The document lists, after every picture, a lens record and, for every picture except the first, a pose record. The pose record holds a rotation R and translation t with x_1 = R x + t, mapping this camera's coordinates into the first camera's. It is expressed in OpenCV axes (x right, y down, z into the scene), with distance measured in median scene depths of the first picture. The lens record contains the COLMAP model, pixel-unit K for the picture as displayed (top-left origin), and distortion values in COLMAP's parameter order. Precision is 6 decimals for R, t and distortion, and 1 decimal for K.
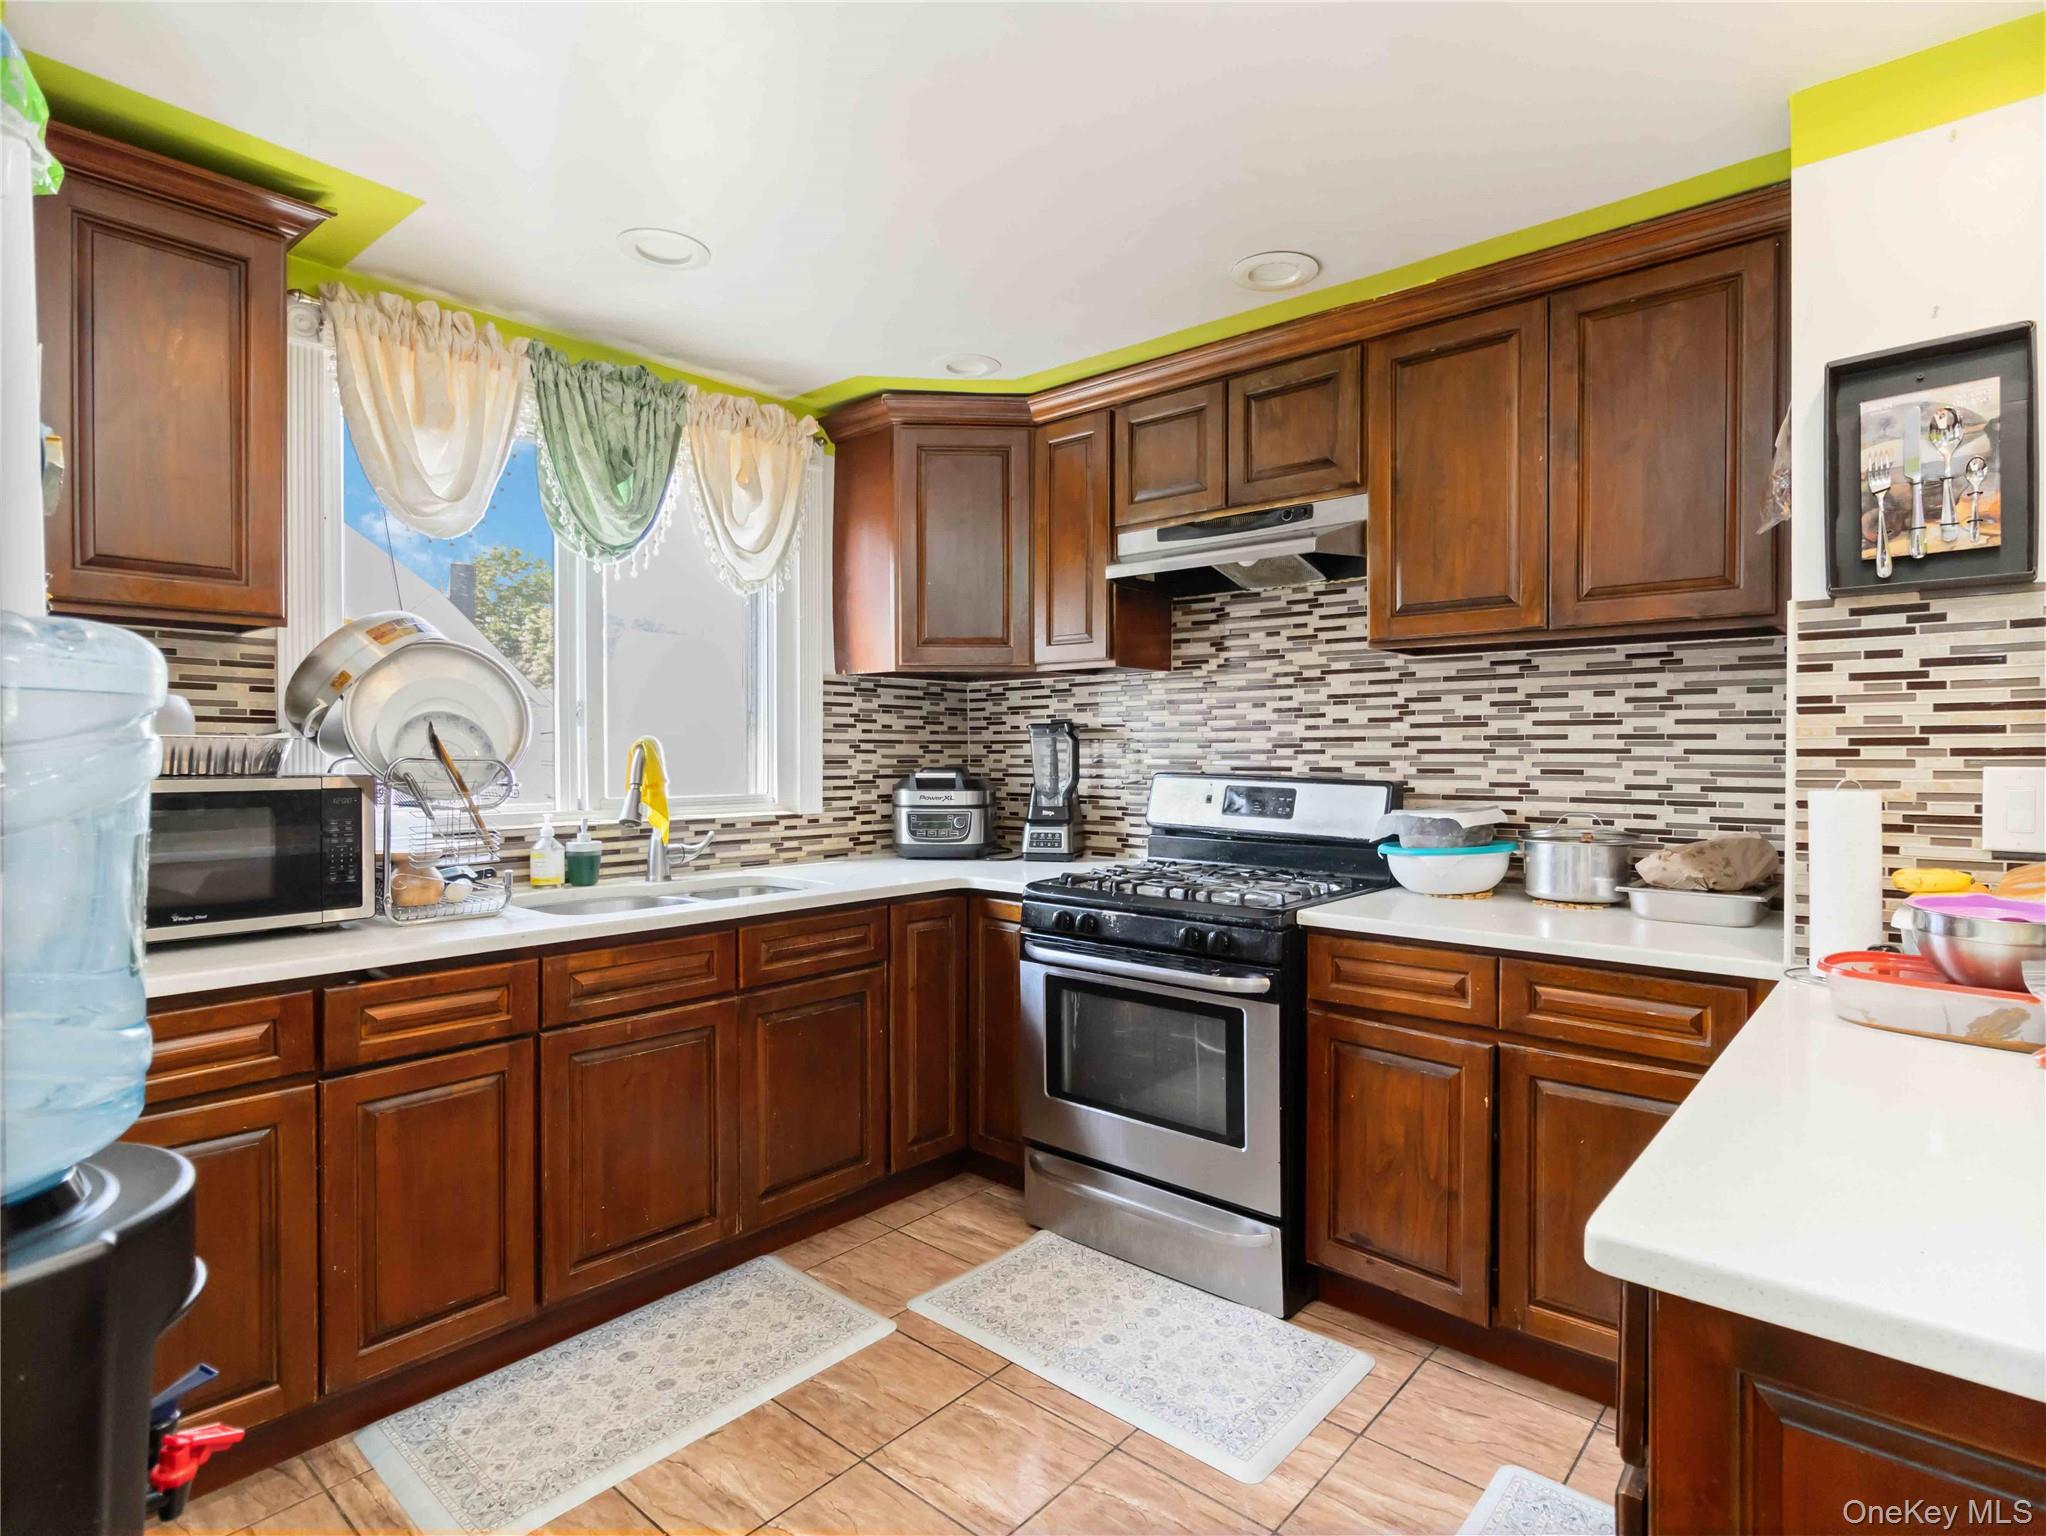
lens RADIAL K [[1081.3, 0, 1034.0], [0, 1081.3, 763.9], [0, 0, 1]] dist [0.006856, 0.001621]
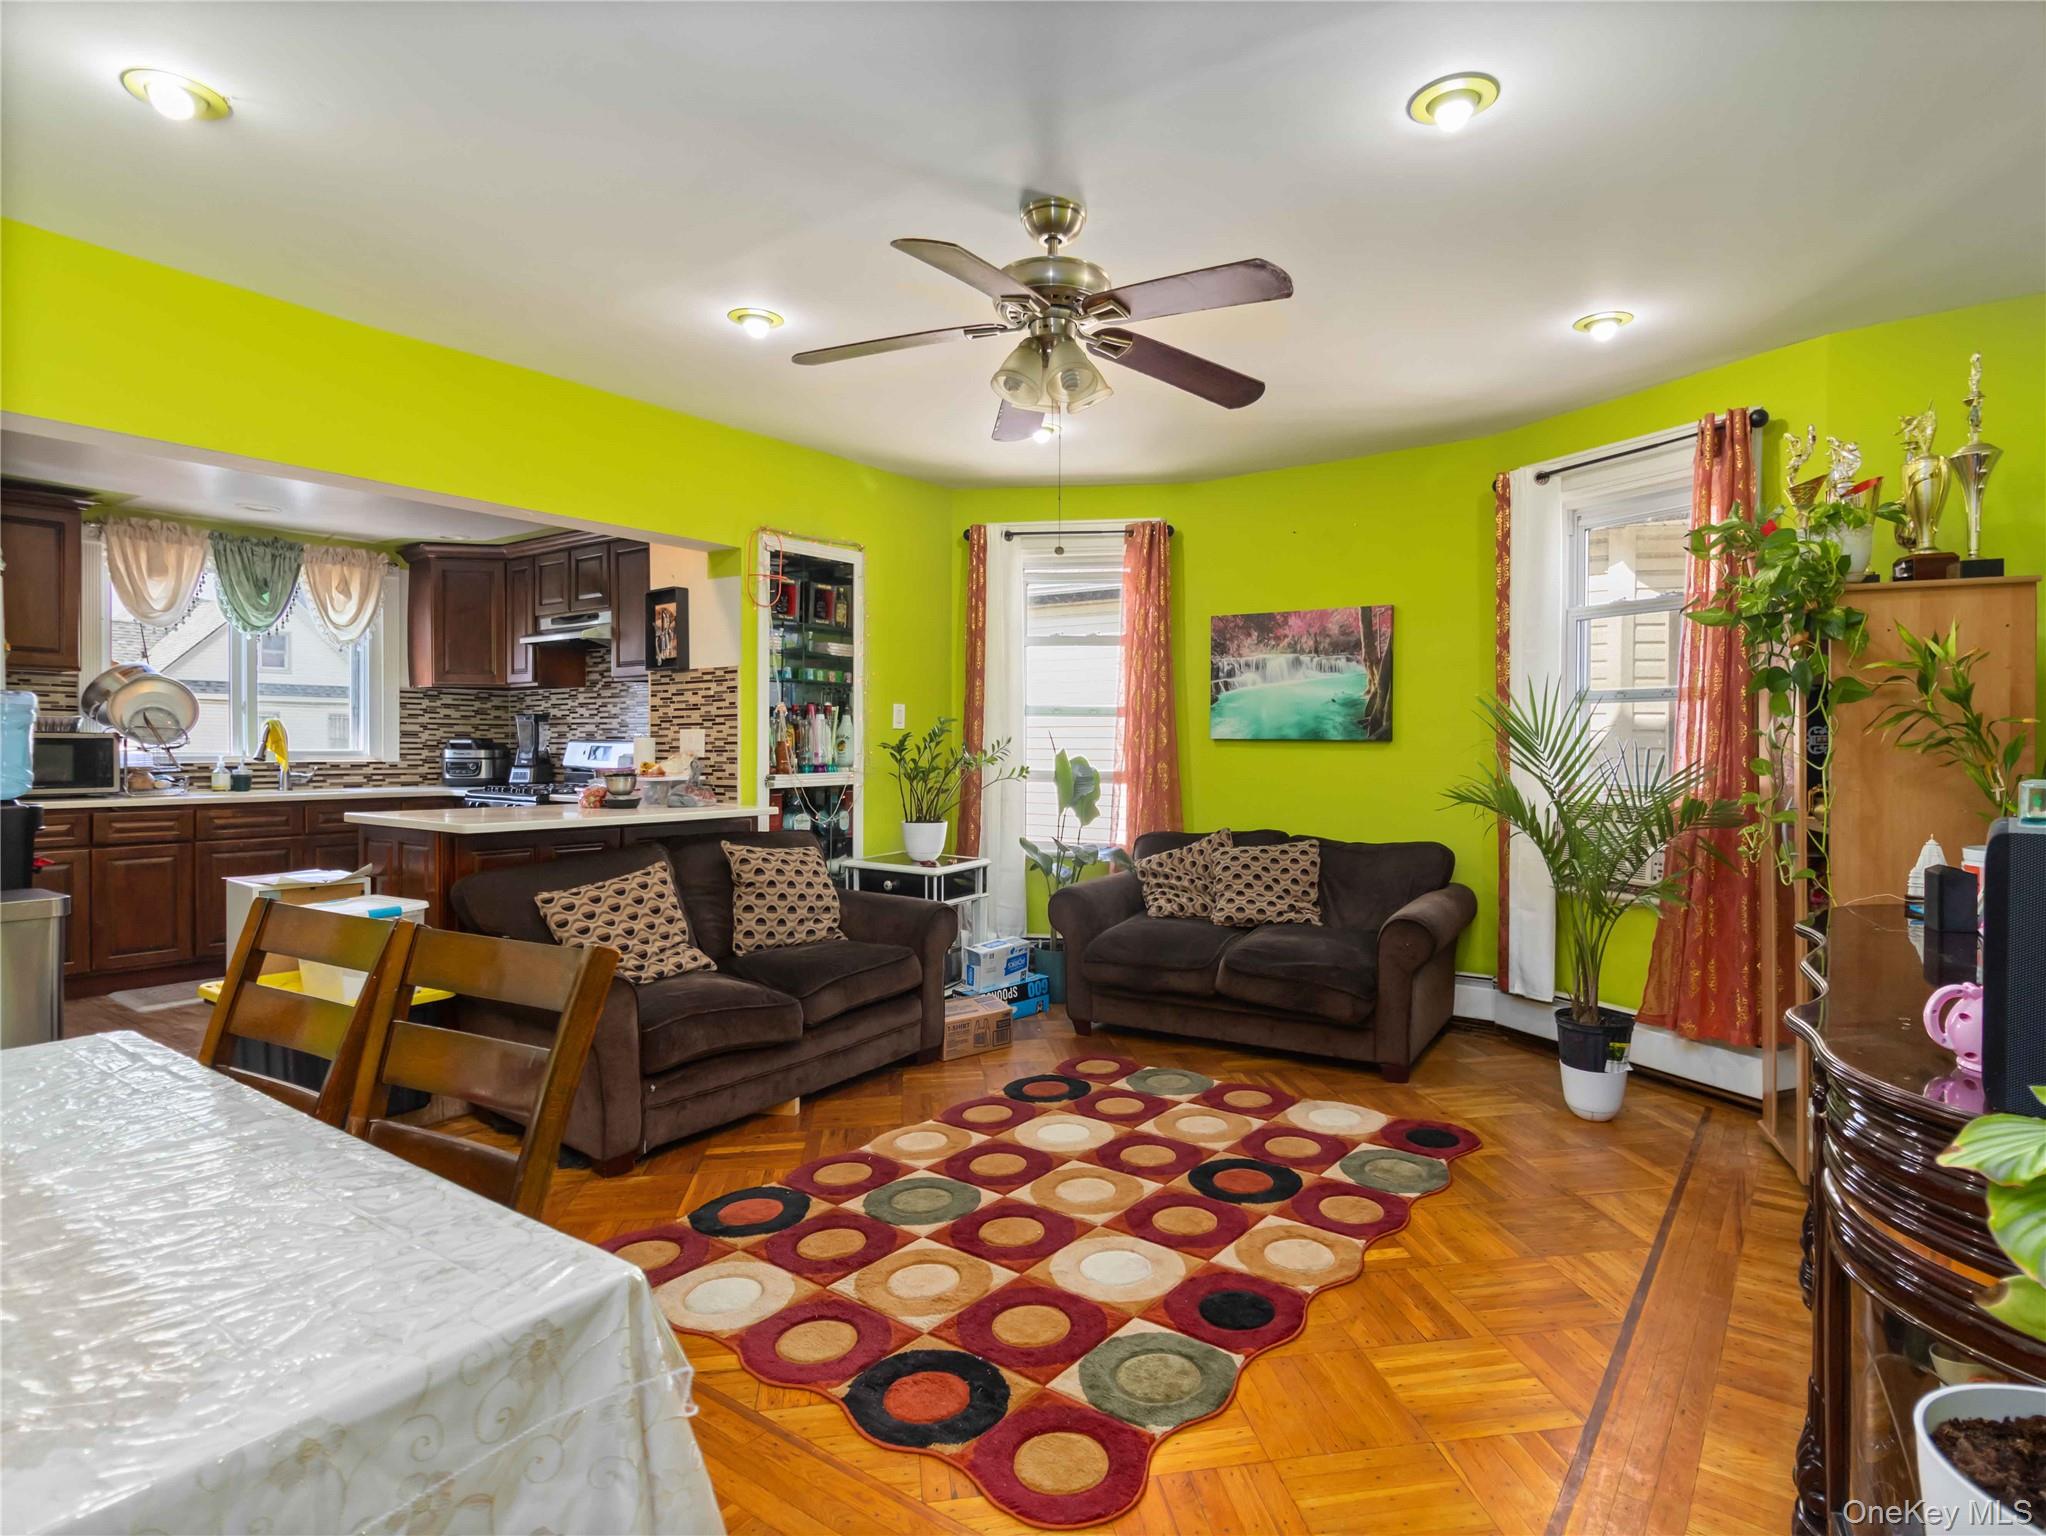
lens RADIAL K [[1081.3, 0, 1021.1], [0, 1081.3, 760.8], [0, 0, 1]] dist [0.006856, 0.001621]
pose [[0.997018, 0.003772, 0.077082, 0.970507], [-0.003908, 0.999991, 0.001613, 0.048896], [-0.077075, -0.001909, 0.997023, -1.261735]]
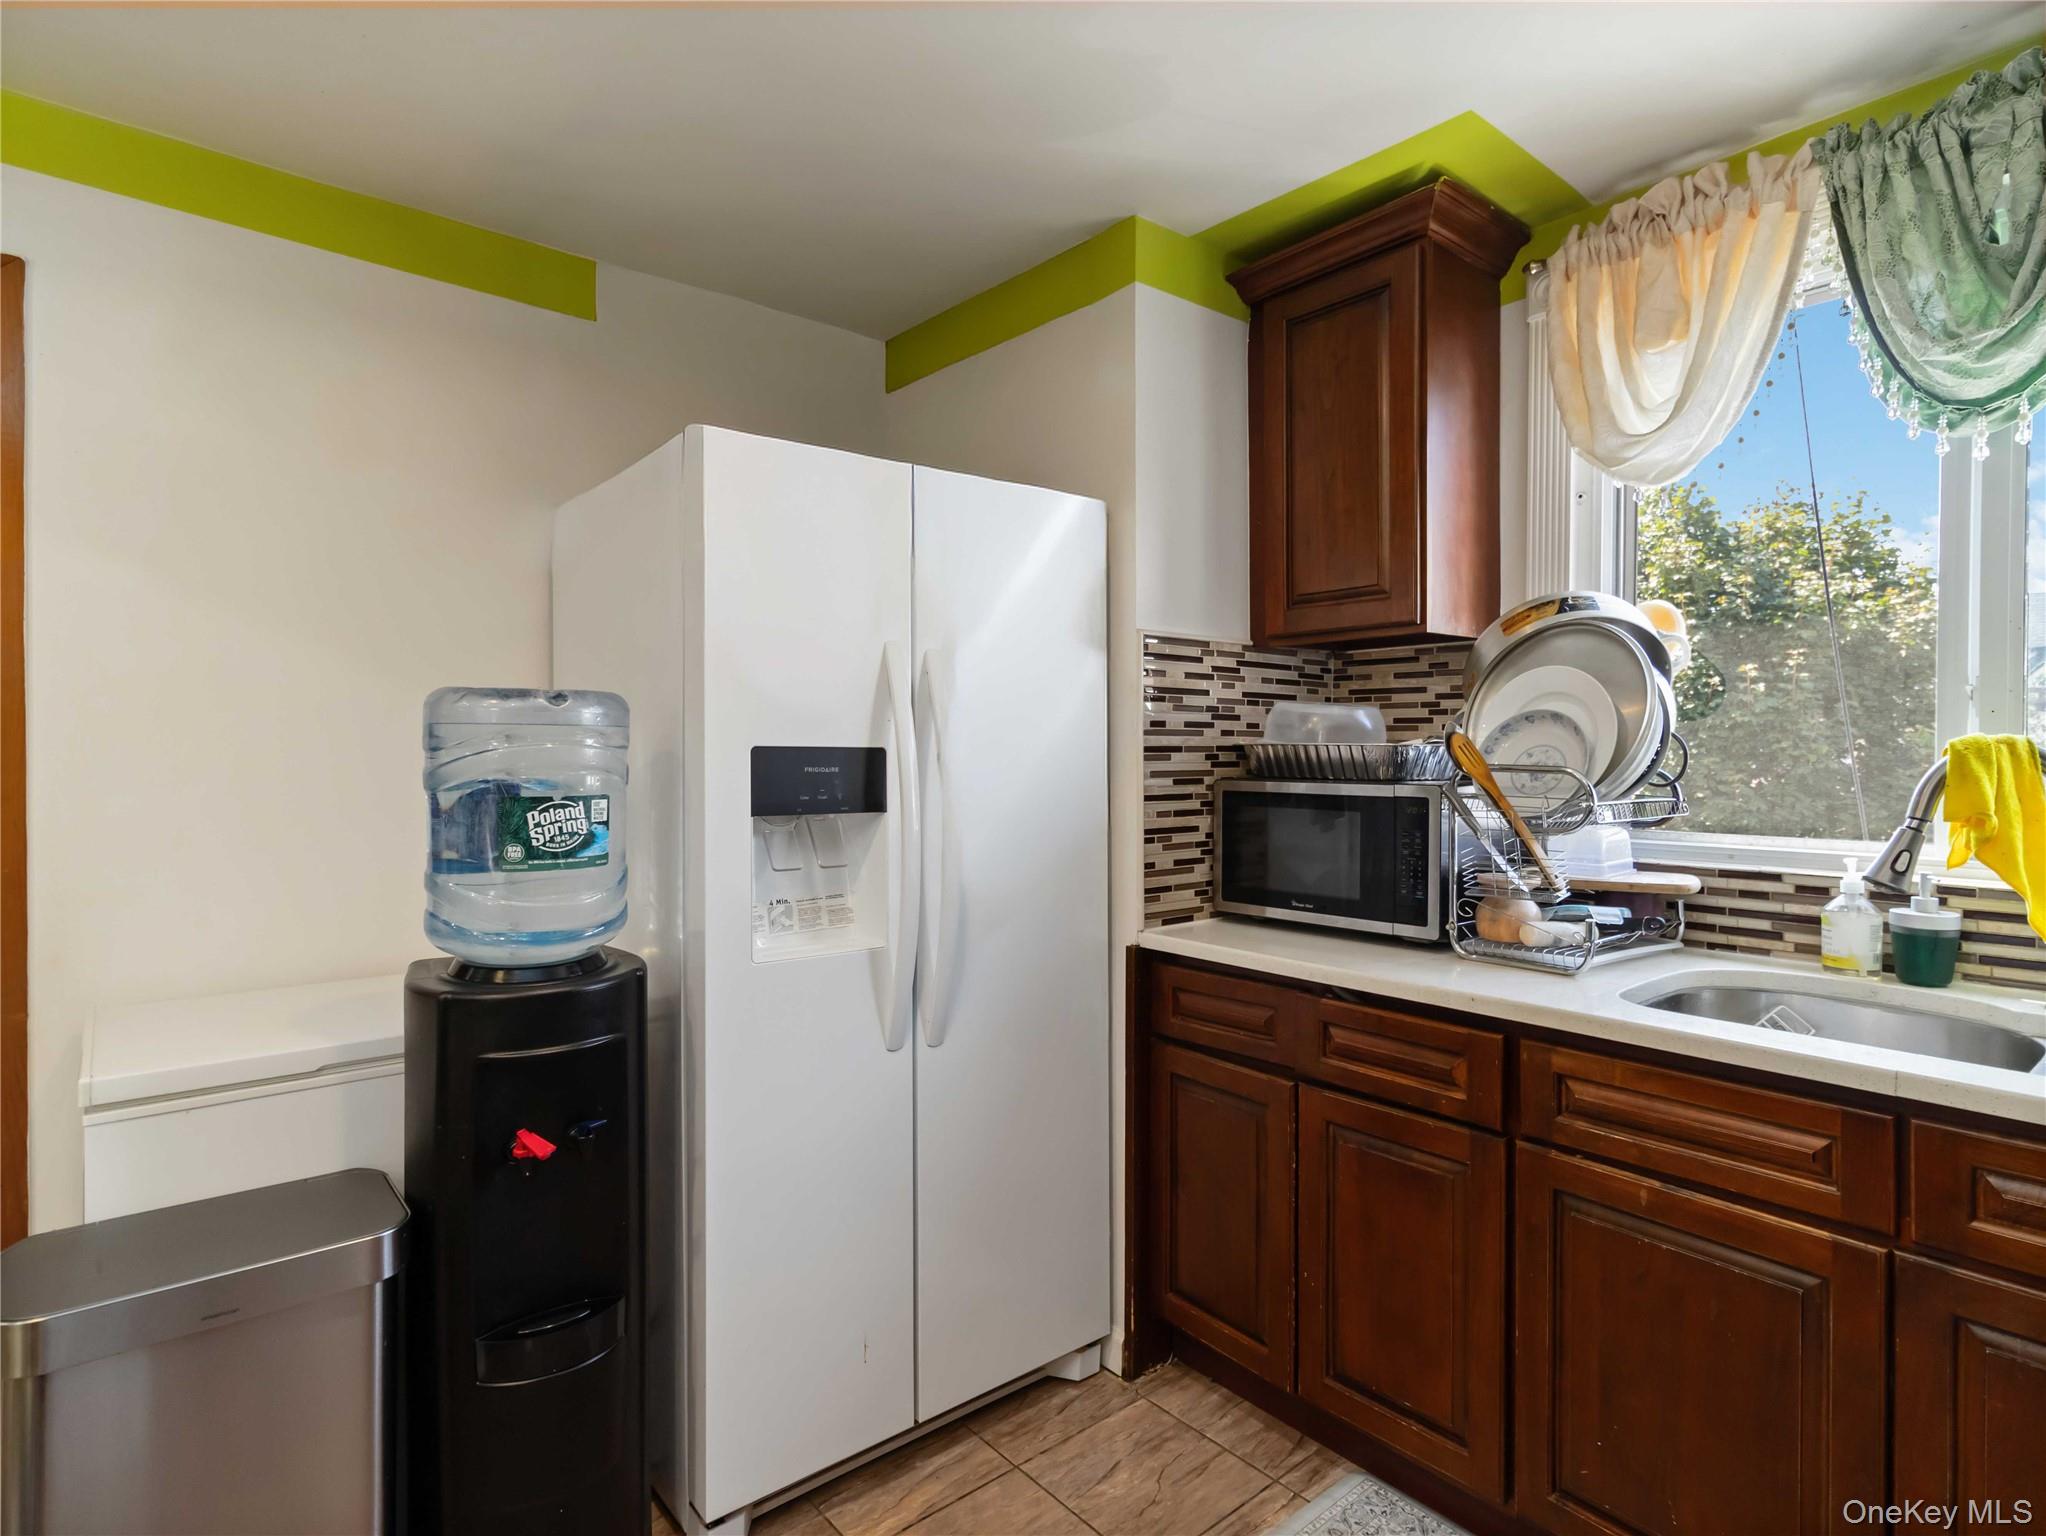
lens RADIAL K [[1081.3, 0, 1033.6], [0, 1081.3, 756.5], [0, 0, 1]] dist [0.006856, 0.001621]
pose [[-0.149596, 0.007592, -0.988718, 0.272558], [-0.011448, 0.999890, 0.009410, -0.014673], [0.988681, 0.012727, -0.149493, 0.646230]]
